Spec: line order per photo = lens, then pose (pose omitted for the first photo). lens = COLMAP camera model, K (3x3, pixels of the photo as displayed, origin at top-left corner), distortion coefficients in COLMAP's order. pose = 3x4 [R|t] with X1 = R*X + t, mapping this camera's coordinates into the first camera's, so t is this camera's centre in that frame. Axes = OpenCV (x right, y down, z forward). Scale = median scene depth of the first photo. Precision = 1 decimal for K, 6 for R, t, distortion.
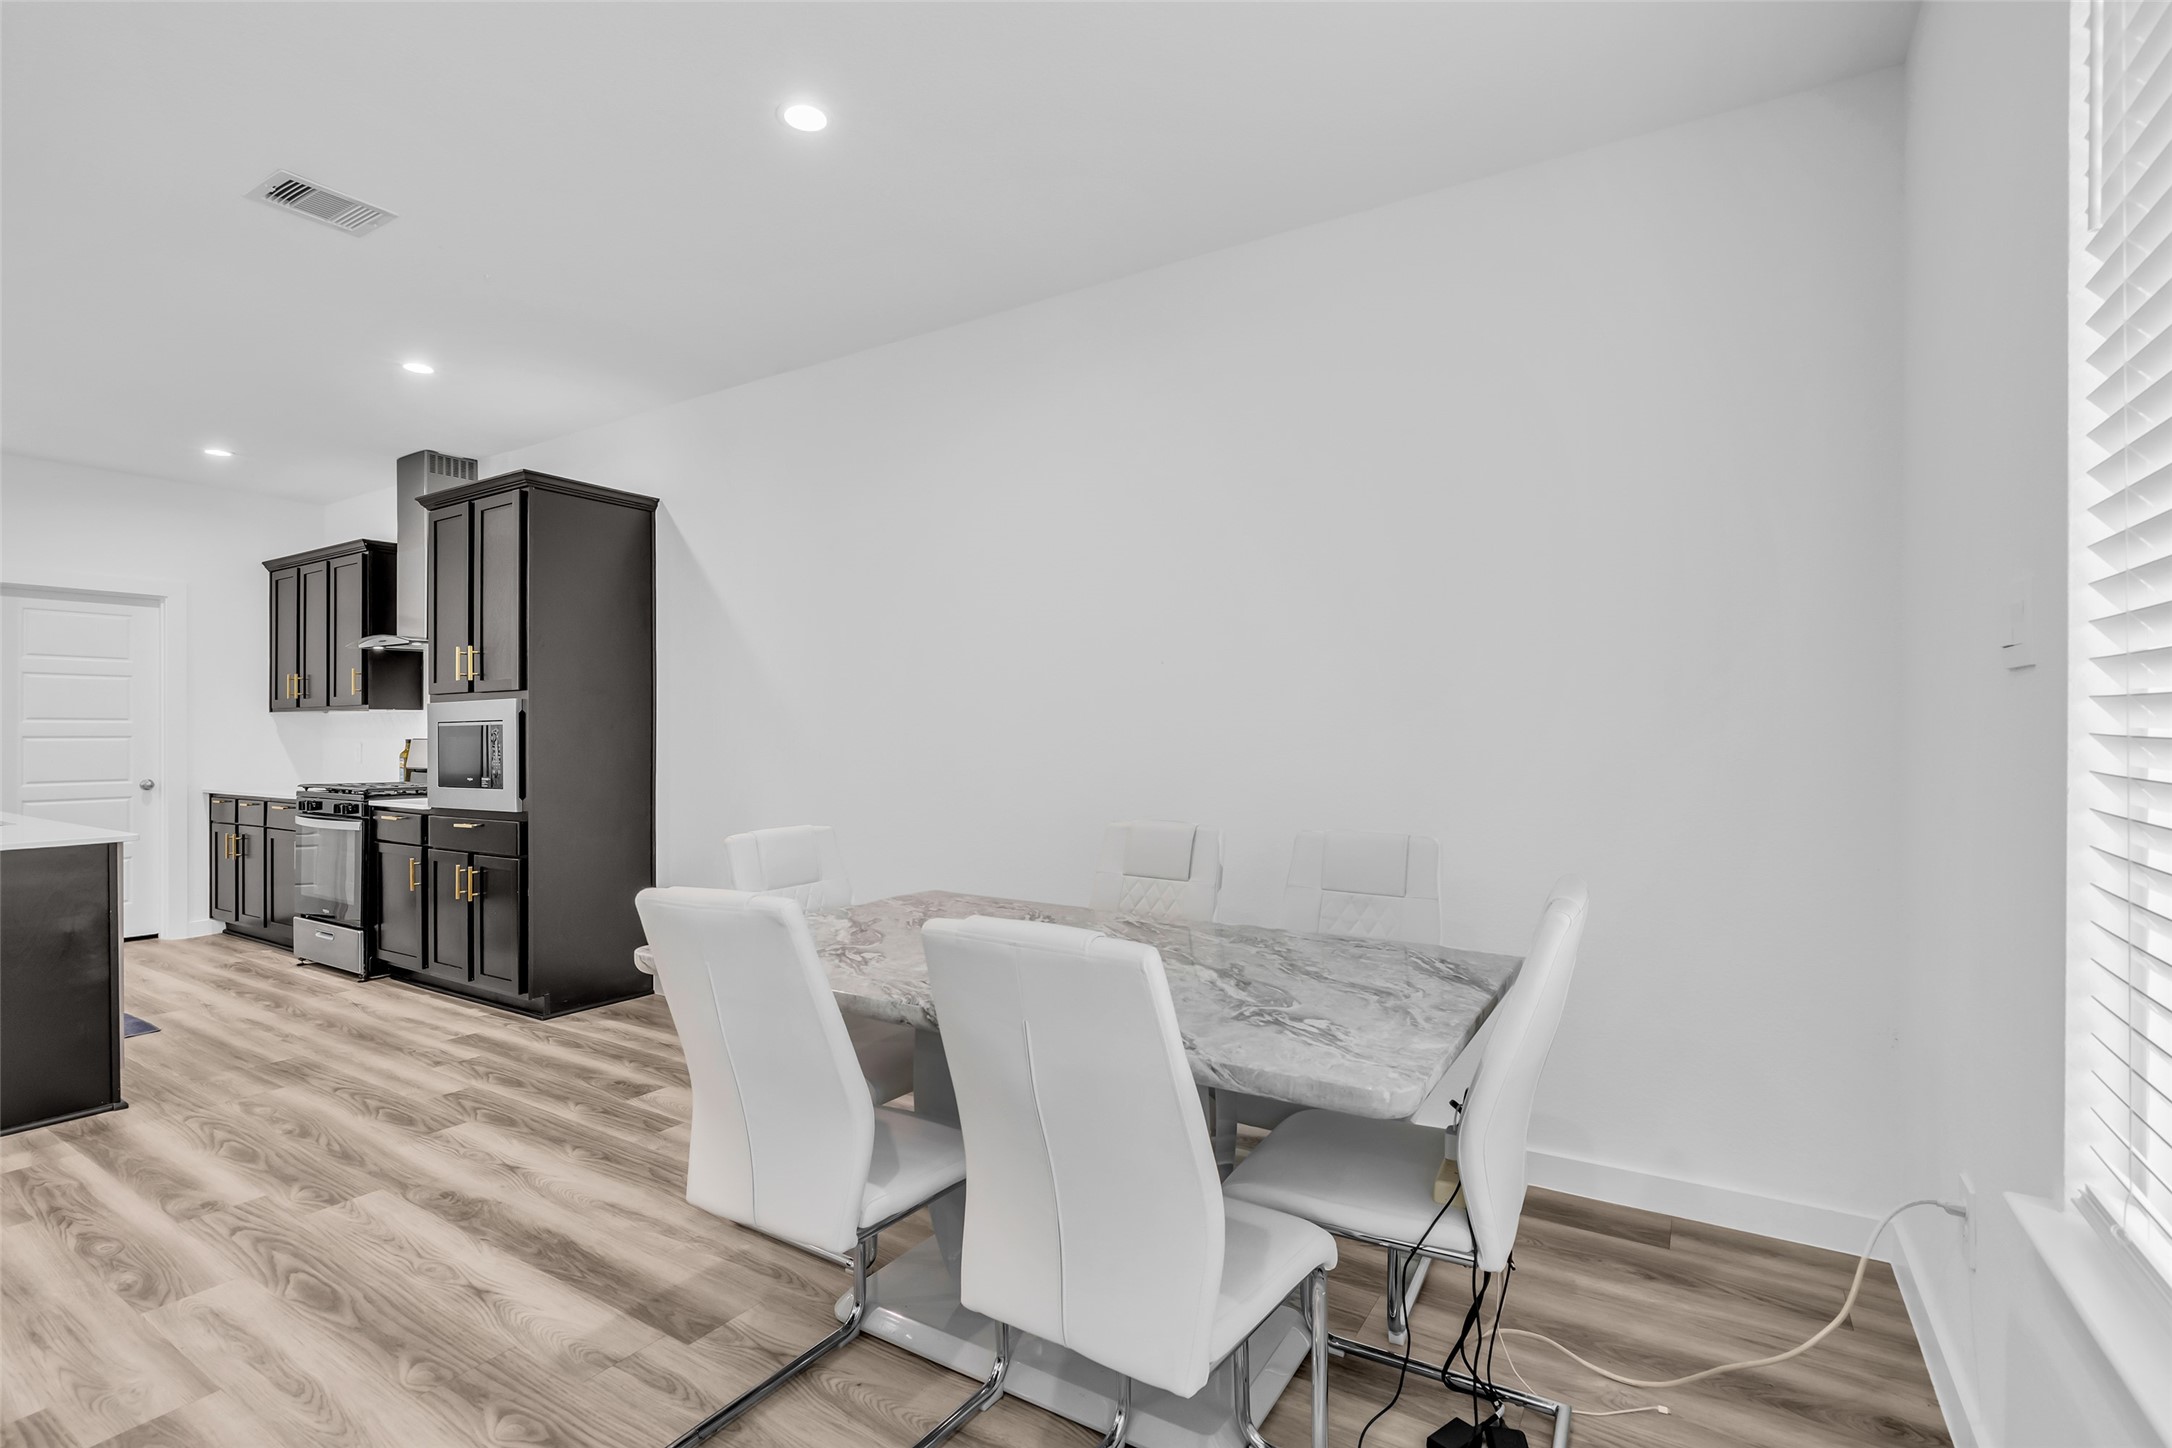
lens RADIAL K [[1000.1, 0, 1071.7], [0, 1000.1, 736.2], [0, 0, 1]] dist [-0.015815, 0.005421]
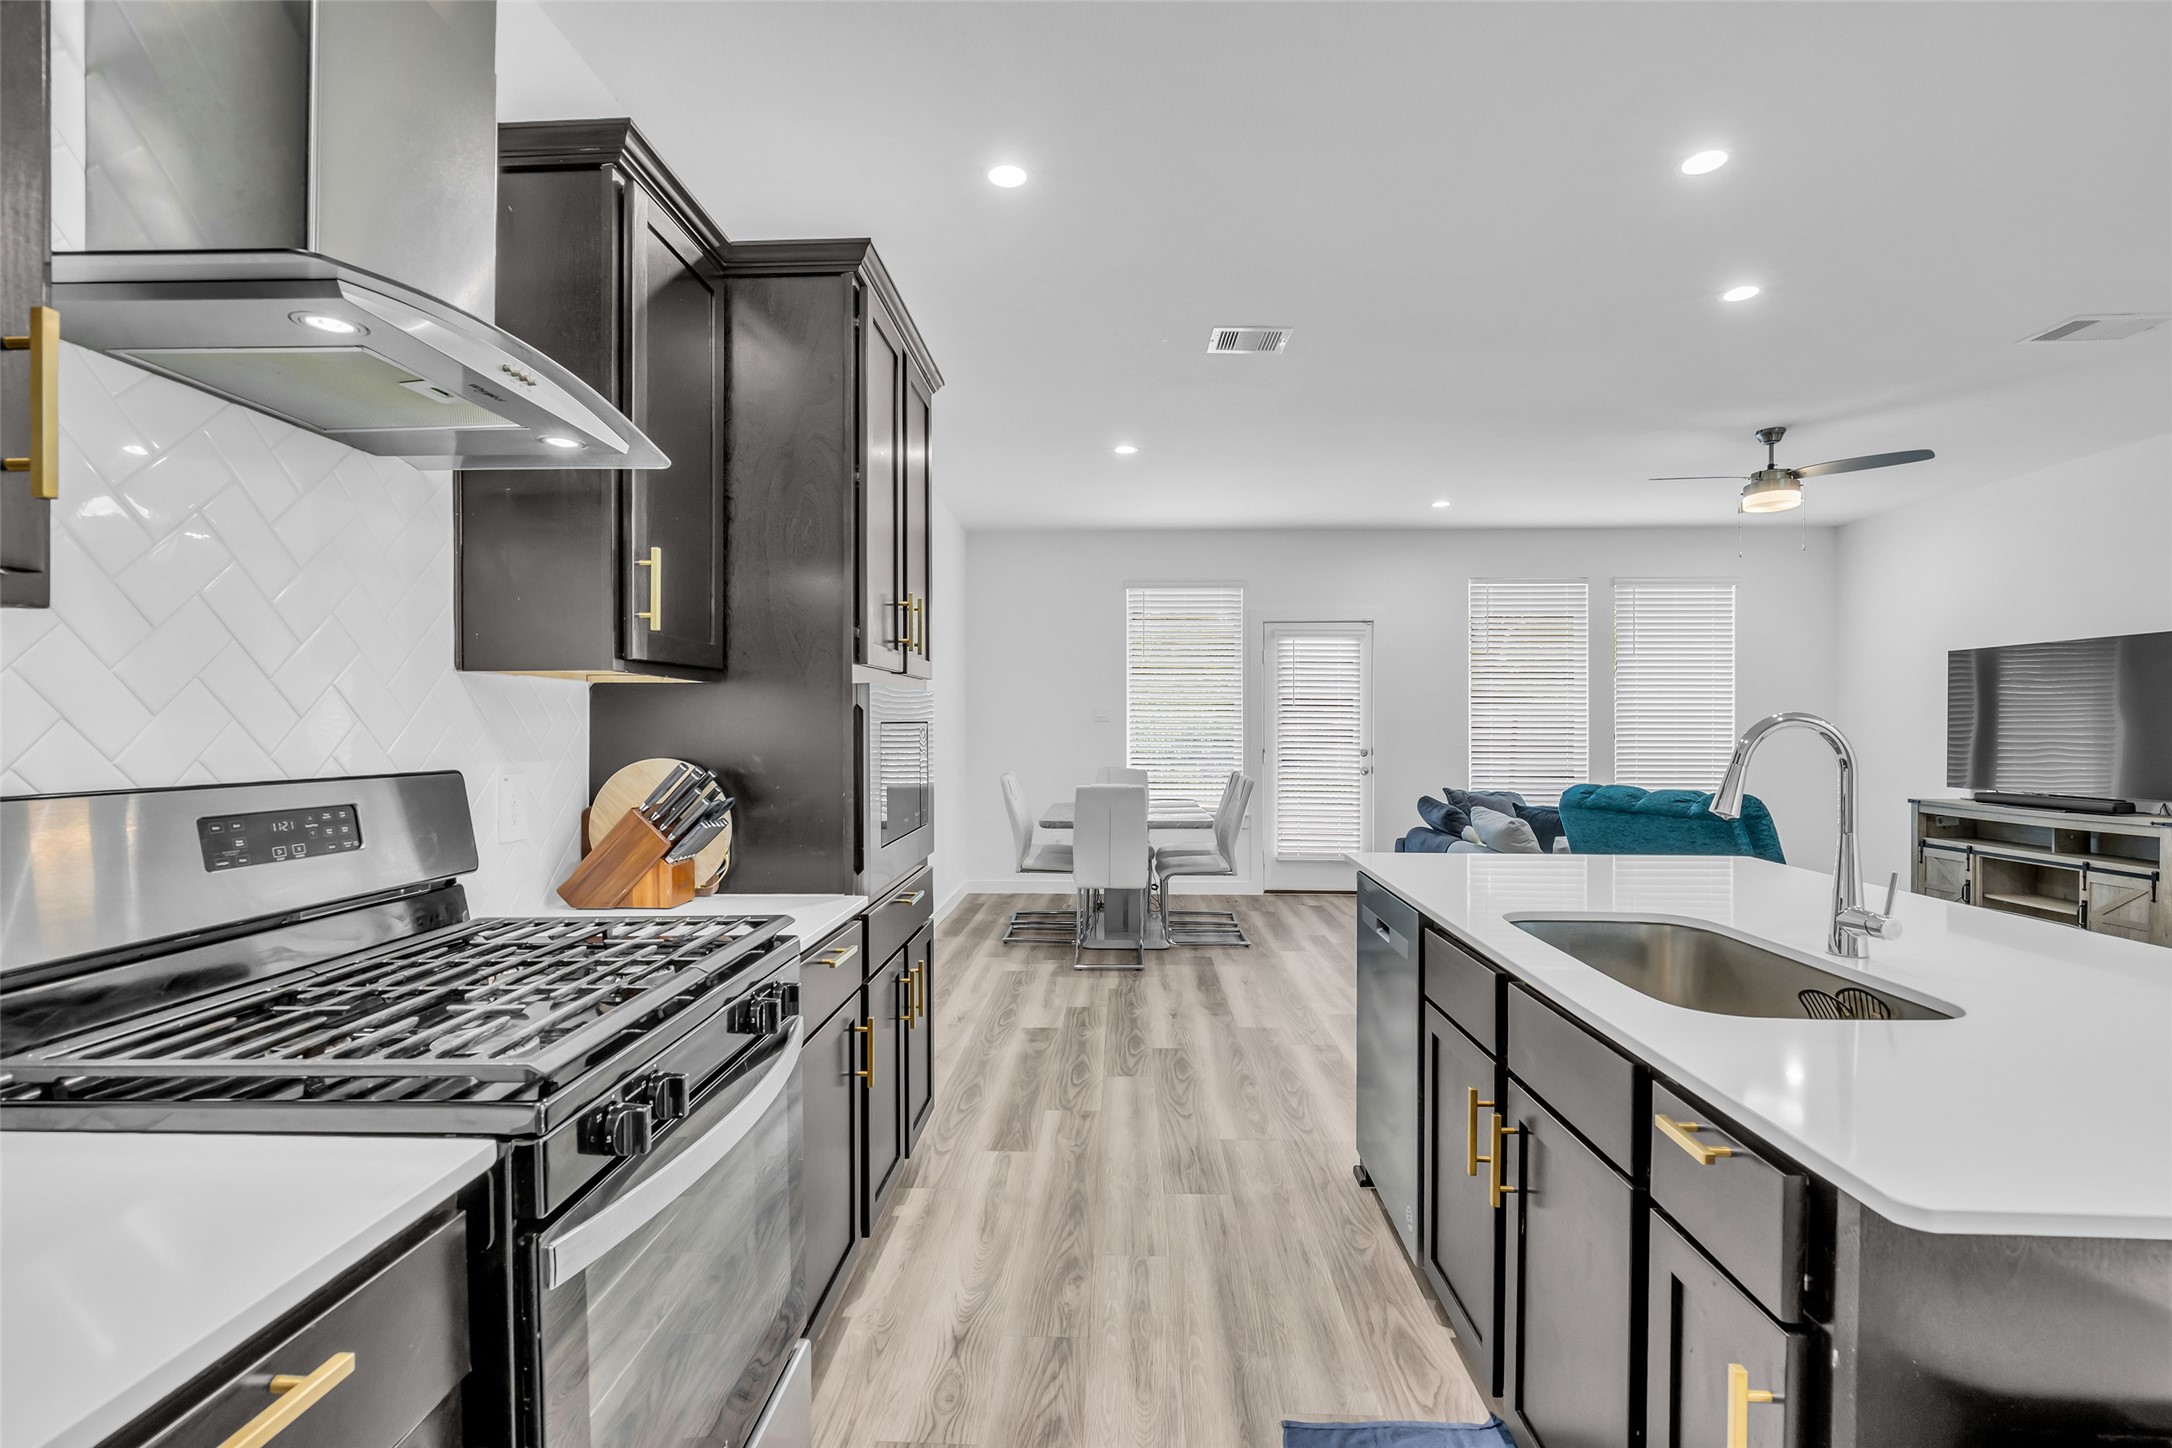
lens RADIAL K [[1000.1, 0, 1076.4], [0, 1000.1, 728.3], [0, 0, 1]] dist [-0.015815, 0.005421]
pose [[-0.493936, 0.001561, 0.869497, -1.346225], [0.004695, 0.999989, 0.000872, -0.012518], [-0.869485, 0.004513, -0.493938, 1.385858]]
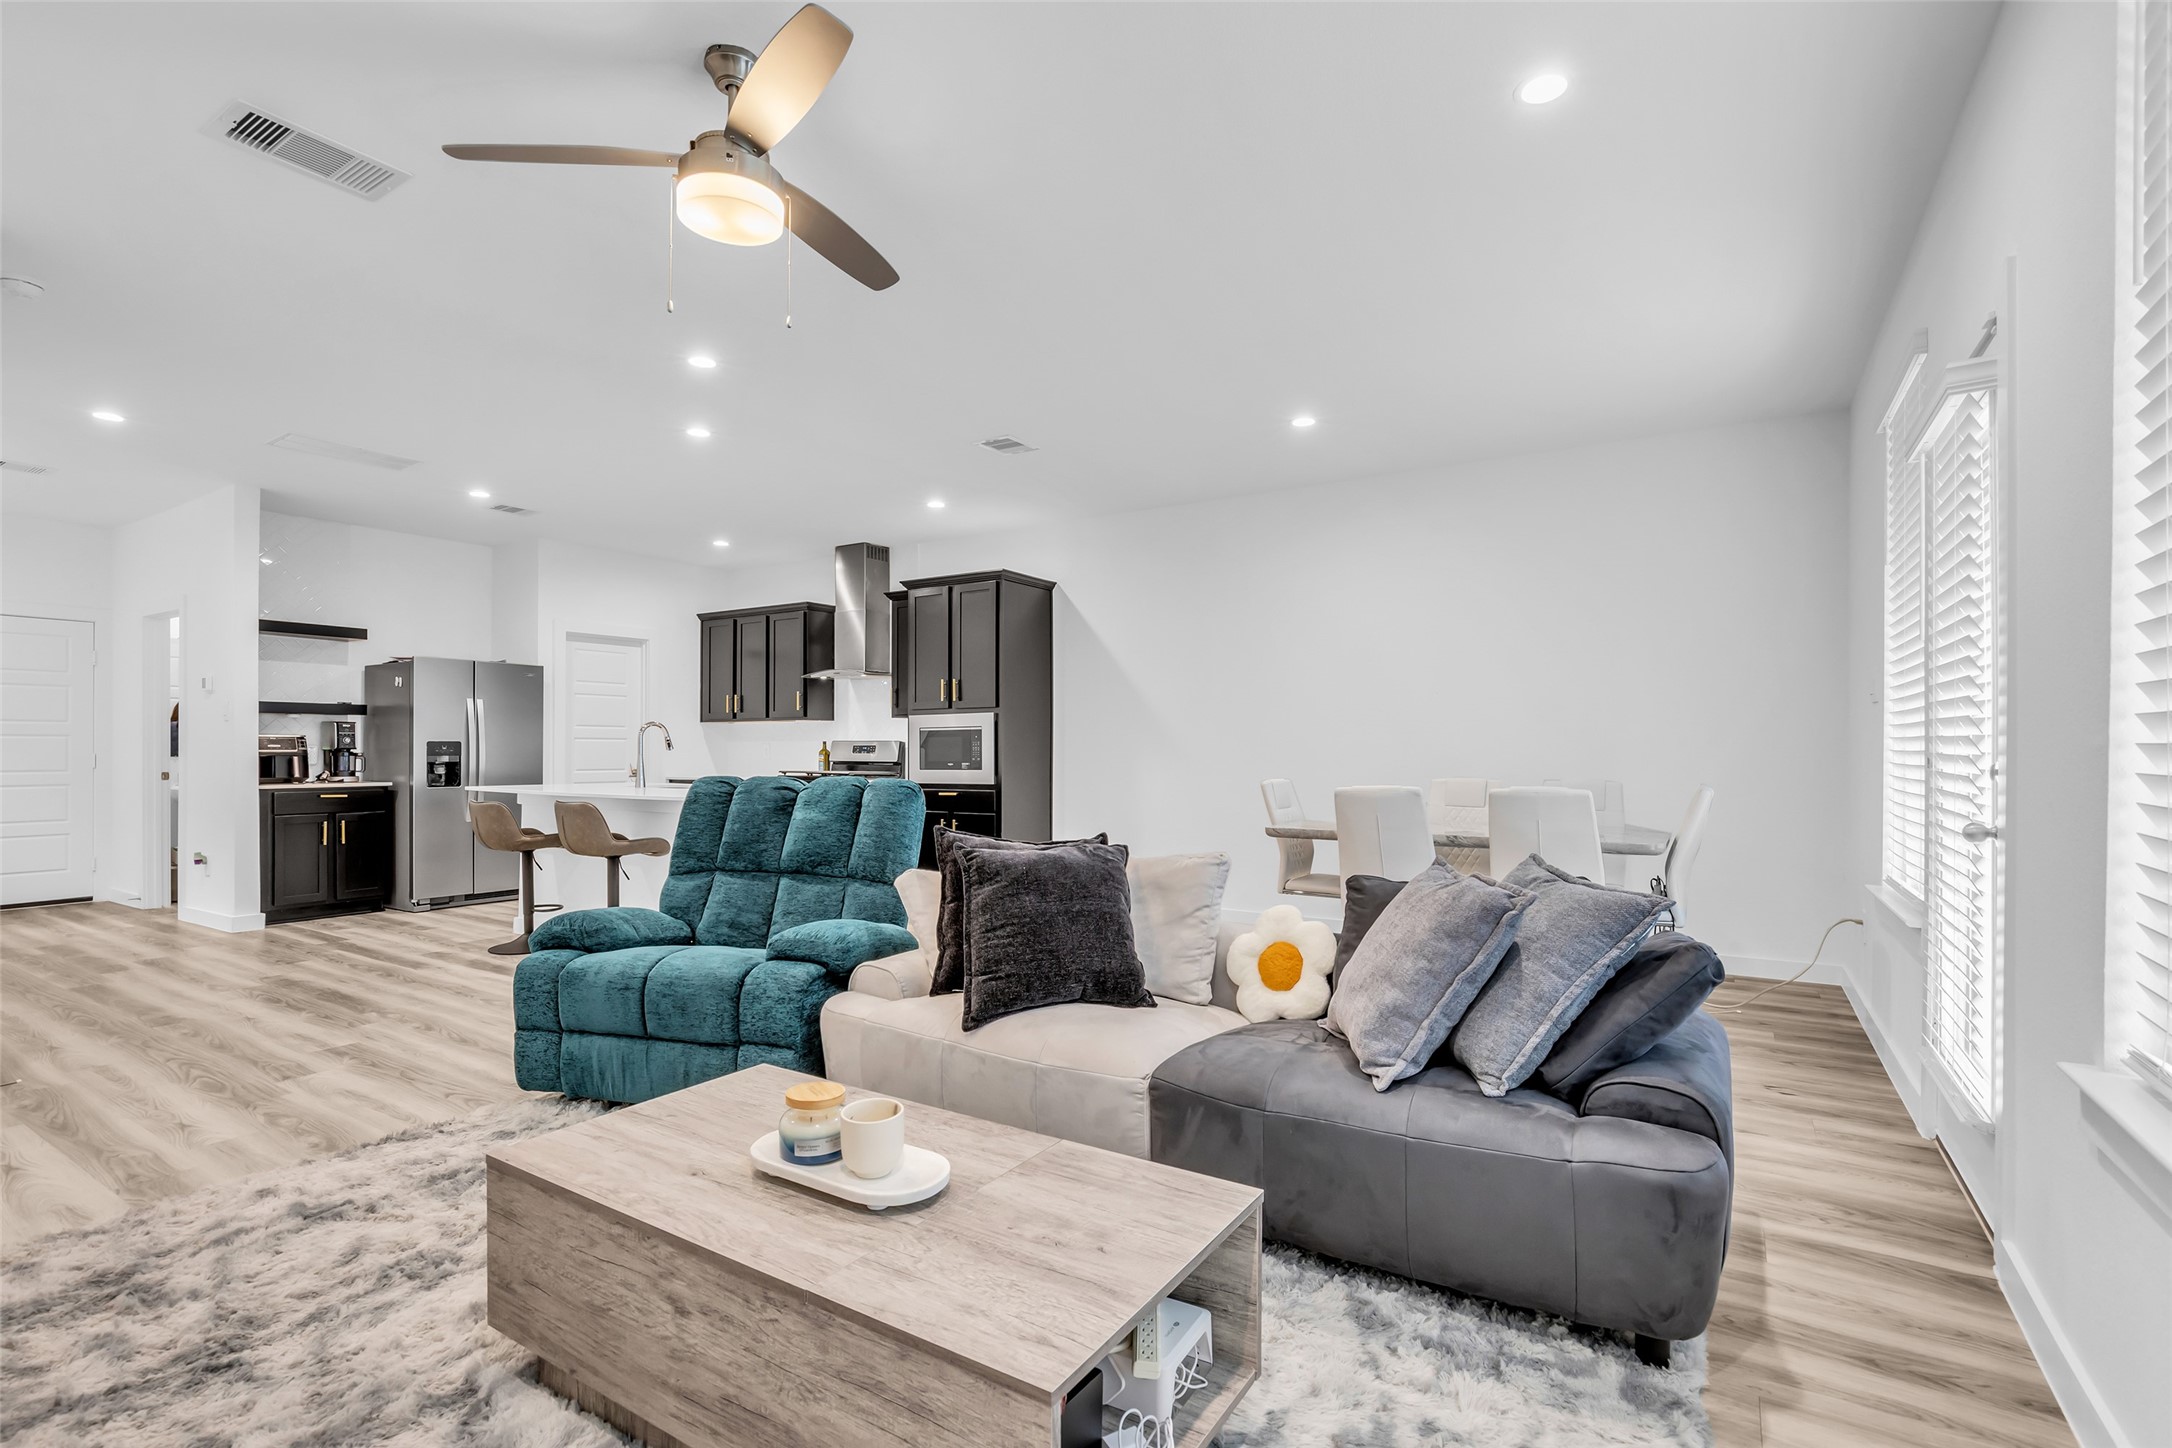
lens RADIAL K [[1000.1, 0, 1074.6], [0, 1000.1, 741.1], [0, 0, 1]] dist [-0.015815, 0.005421]
pose [[0.999972, 0.003443, -0.006640, -0.458696], [-0.003538, 0.999892, -0.014241, 0.033148], [0.006590, 0.014264, 0.999877, -0.645945]]
